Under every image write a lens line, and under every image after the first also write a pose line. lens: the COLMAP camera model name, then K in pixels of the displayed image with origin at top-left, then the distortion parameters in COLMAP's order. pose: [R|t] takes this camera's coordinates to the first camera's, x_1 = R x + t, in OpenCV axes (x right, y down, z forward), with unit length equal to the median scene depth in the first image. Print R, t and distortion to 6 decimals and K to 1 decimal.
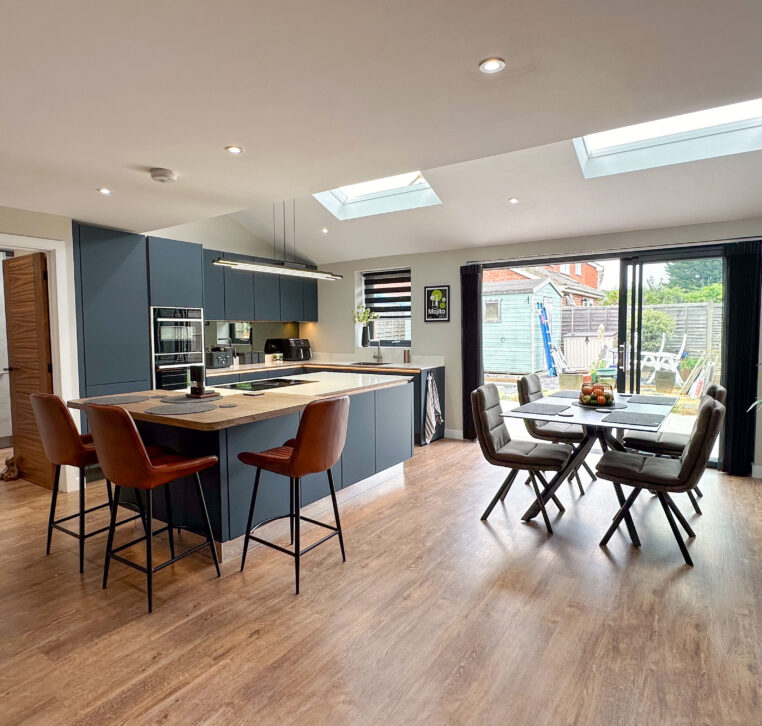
lens RADIAL K [[503.9, 0, 356.6], [0, 503.9, 361.4], [0, 0, 1]] dist [0.000478, 0.000197]
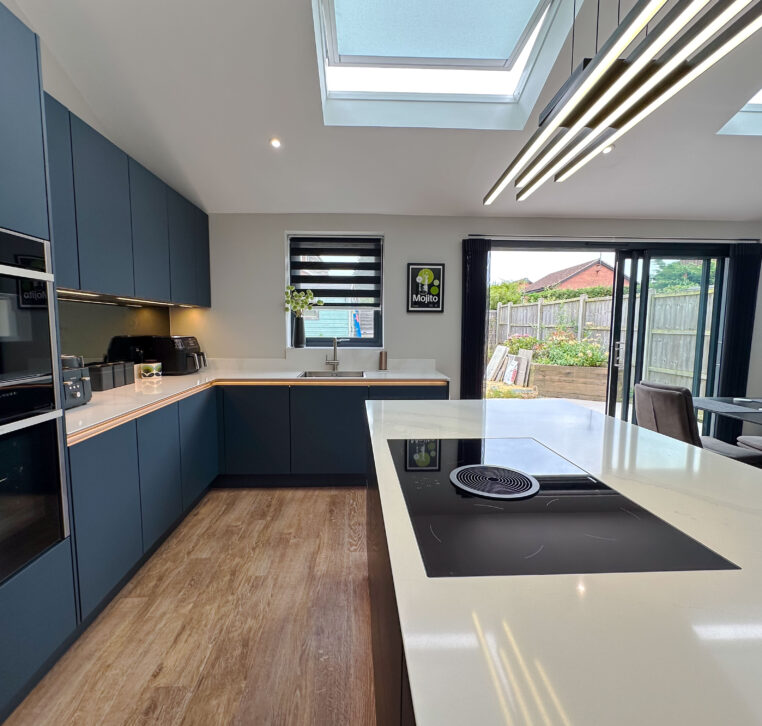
lens RADIAL K [[398.1, 0, 372.6], [0, 398.1, 366.6], [0, 0, 1]] dist [0.002303, 0.001824]
pose [[0.788115, -0.048702, 0.613598, -0.244668], [0.029239, 0.998702, 0.041713, -0.023876], [-0.614833, -0.014934, 0.788516, 0.542119]]
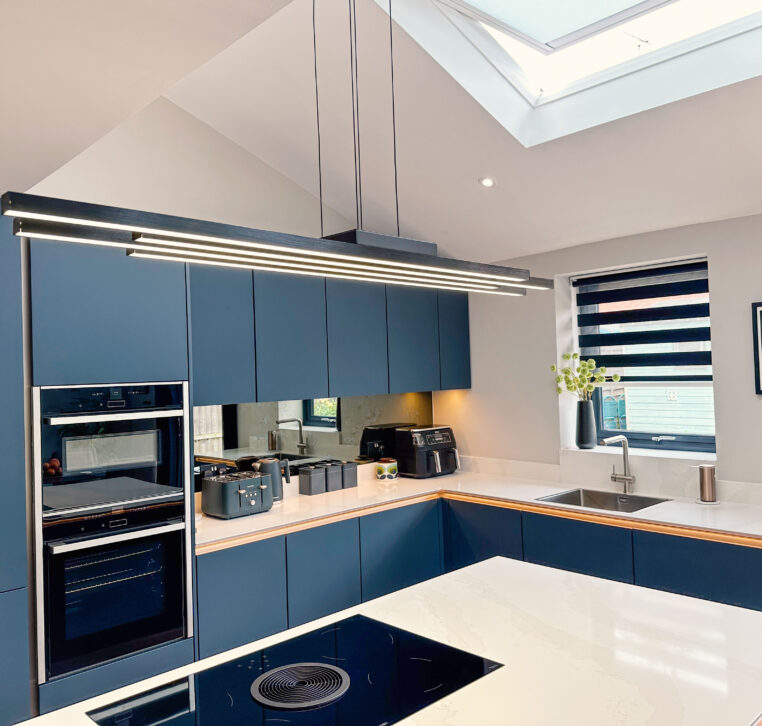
lens RADIAL K [[680.3, 0, 381.0], [0, 680.3, 363.0], [0, 0, 1]] dist [0.147670, -0.266463]
pose [[0.980398, -0.029751, -0.194767, -0.038807], [0.015388, 0.997076, -0.074847, -0.062557], [0.196424, 0.070383, 0.977990, 0.404369]]
